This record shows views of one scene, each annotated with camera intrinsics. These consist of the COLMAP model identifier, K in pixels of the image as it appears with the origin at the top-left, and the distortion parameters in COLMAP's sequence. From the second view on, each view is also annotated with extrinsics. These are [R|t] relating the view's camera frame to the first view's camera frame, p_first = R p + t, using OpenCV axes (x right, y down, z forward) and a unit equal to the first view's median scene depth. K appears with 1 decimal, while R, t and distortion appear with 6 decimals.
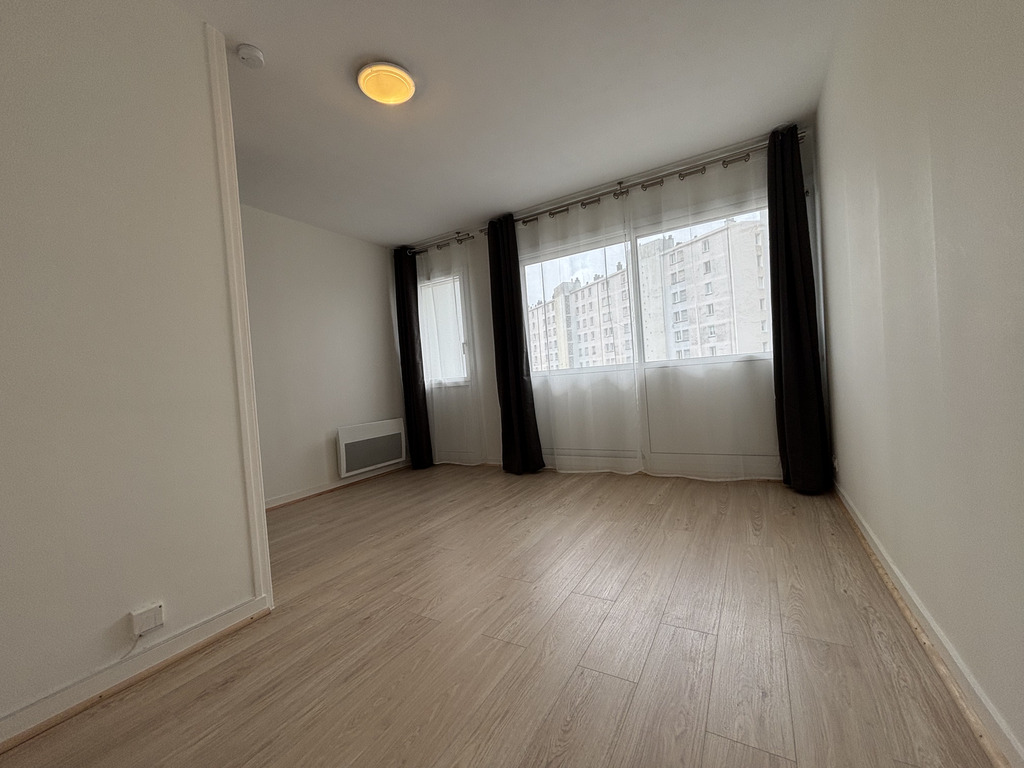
lens RADIAL K [[409.4, 0, 513.2], [0, 409.4, 382.9], [0, 0, 1]] dist [-0.002605, -0.000034]
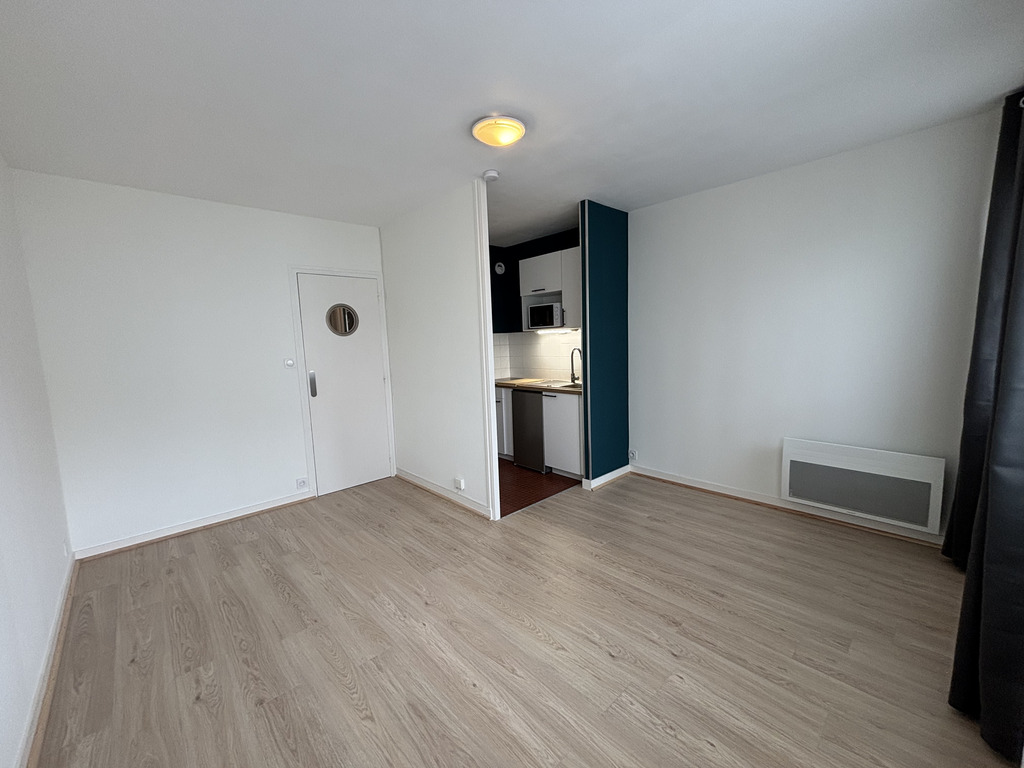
lens RADIAL K [[409.4, 0, 513.2], [0, 409.4, 382.9], [0, 0, 1]] dist [-0.002605, -0.000034]
pose [[-0.282191, 0.189080, -0.940541, 0.418324], [0.047176, 0.981934, 0.183247, -0.154281], [0.958198, 0.007339, -0.286013, 0.713706]]
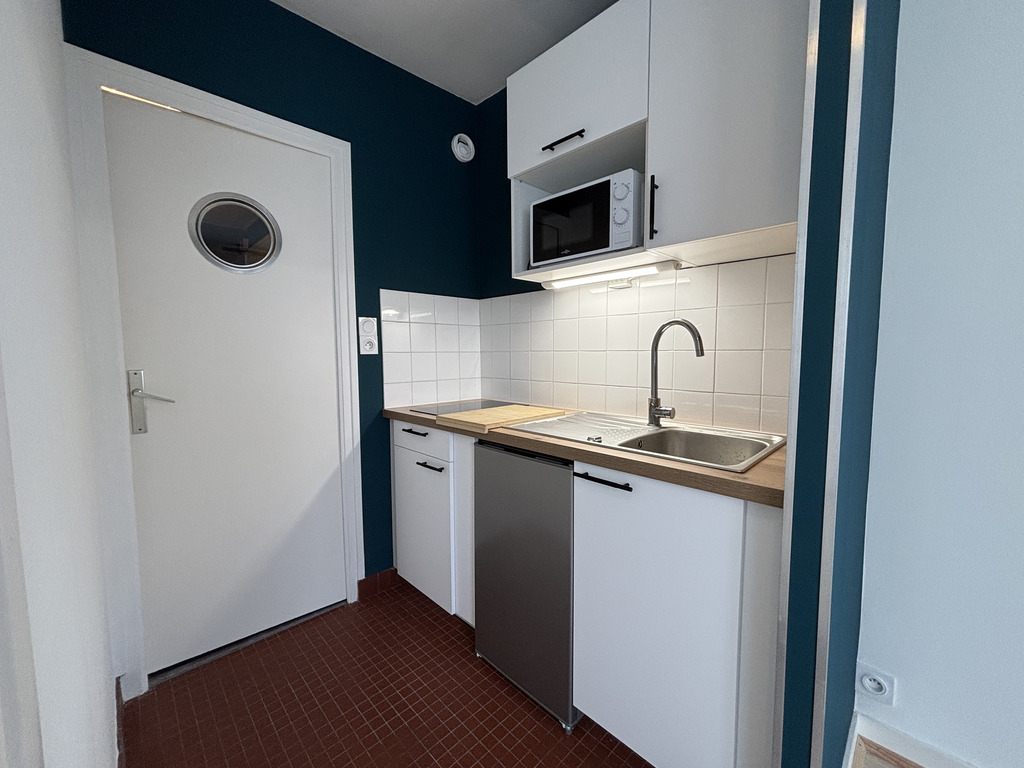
lens RADIAL K [[409.4, 0, 513.2], [0, 409.4, 382.9], [0, 0, 1]] dist [-0.002605, -0.000034]
pose [[-0.257539, 0.153483, -0.954000, -0.283288], [0.013764, 0.987787, 0.155203, -0.043198], [0.966170, 0.026840, -0.256506, 0.521441]]
